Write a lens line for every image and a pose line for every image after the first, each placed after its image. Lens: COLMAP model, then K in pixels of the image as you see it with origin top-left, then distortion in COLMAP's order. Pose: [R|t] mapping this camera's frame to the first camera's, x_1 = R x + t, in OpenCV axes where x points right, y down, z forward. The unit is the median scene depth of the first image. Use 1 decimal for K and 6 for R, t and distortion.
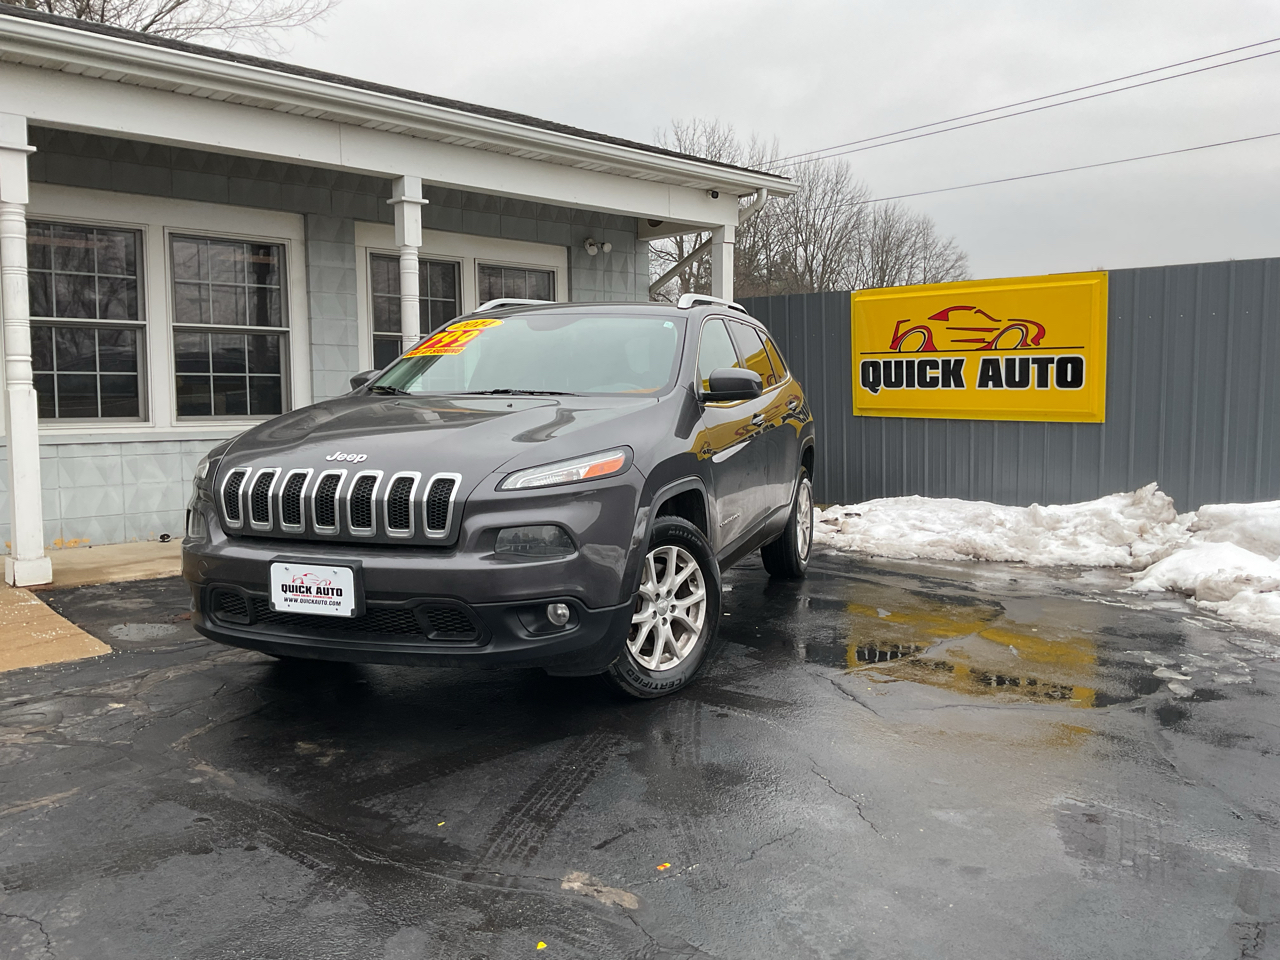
lens RADIAL K [[1080.2, 0, 636.9], [0, 1080.2, 480.5], [0, 0, 1]] dist [0.060343, -0.123868]
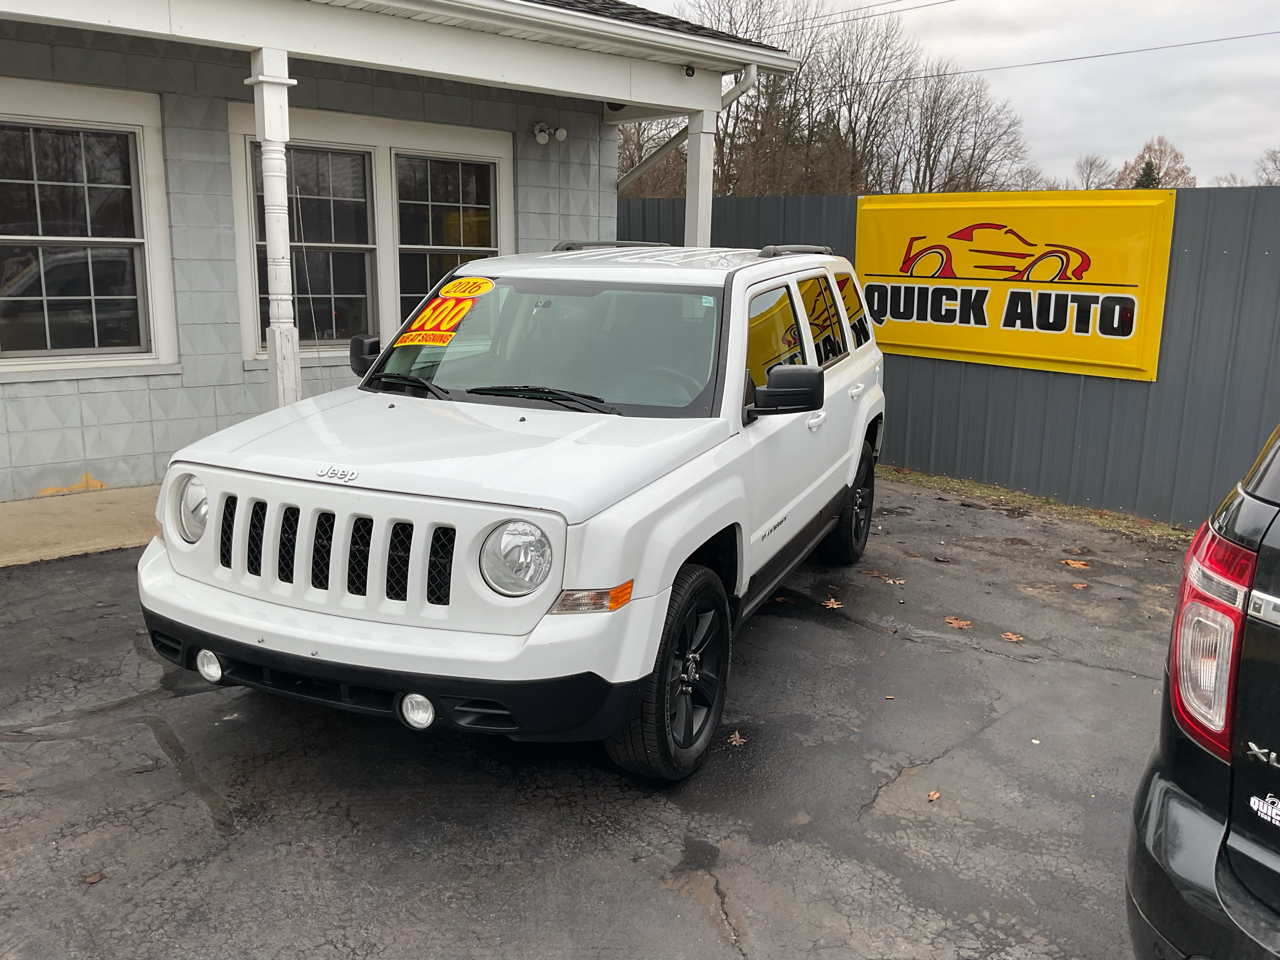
lens RADIAL K [[1080.2, 0, 642.5], [0, 1080.2, 484.3], [0, 0, 1]] dist [0.060343, -0.123868]
pose [[0.999289, 0.029965, -0.022876, 0.066758], [-0.026786, 0.991352, 0.128465, -0.066600], [0.026528, -0.127761, 0.991450, 0.170548]]
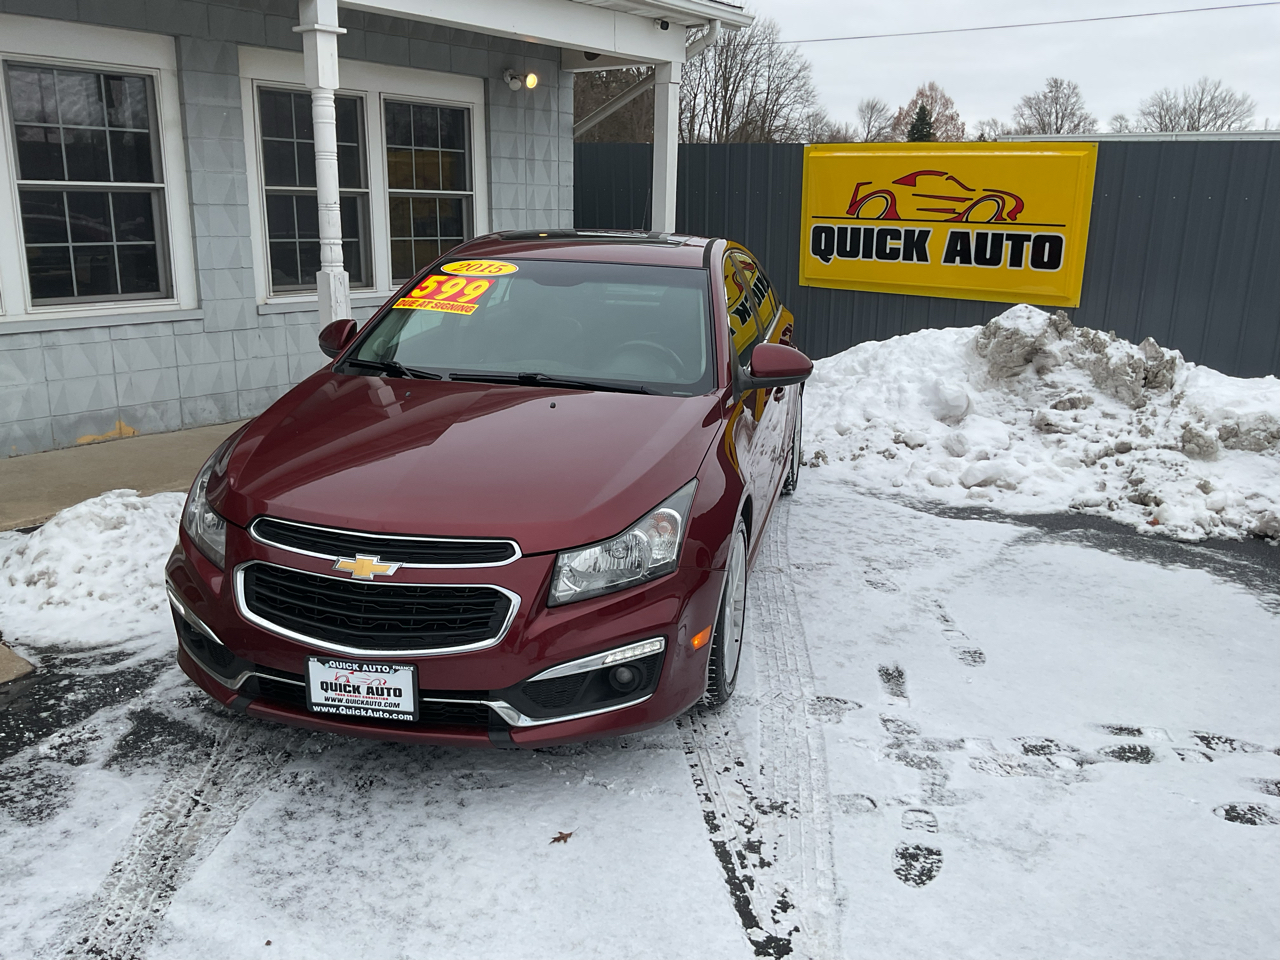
lens RADIAL K [[1080.2, 0, 642.5], [0, 1080.2, 489.0], [0, 0, 1]] dist [0.060343, -0.123868]
pose [[0.986652, -0.018699, 0.161768, -0.094824], [-0.010712, 0.983781, 0.179054, -0.059588], [-0.162492, -0.178397, 0.970449, 0.107481]]
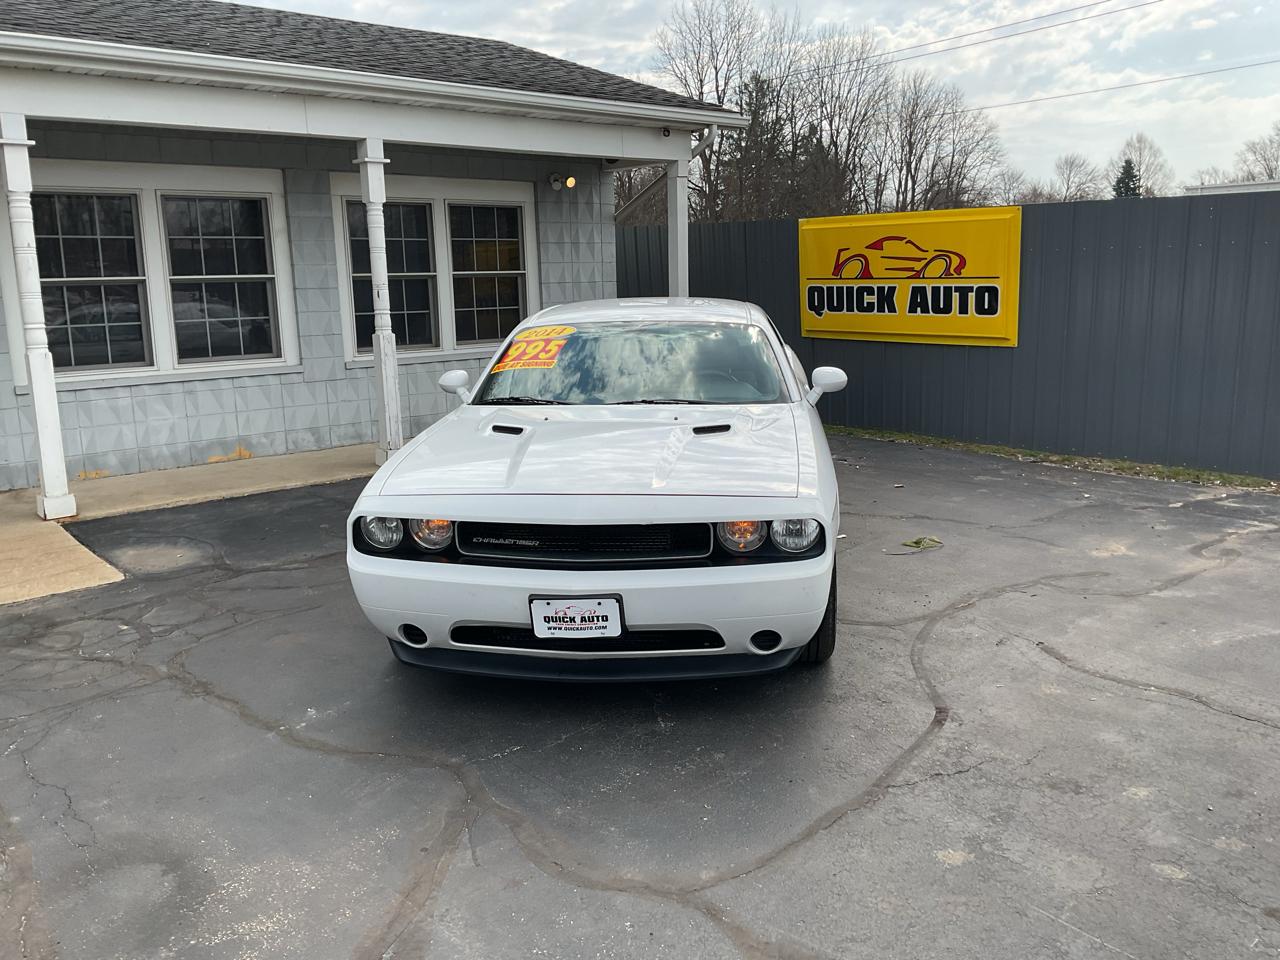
lens RADIAL K [[1080.2, 0, 640.0], [0, 1080.2, 487.5], [0, 0, 1]] dist [0.060343, -0.123868]
pose [[0.999523, -0.012394, -0.028270, 0.075014], [0.015614, 0.993047, 0.116680, -0.043542], [0.026627, -0.117066, 0.992767, -0.108447]]
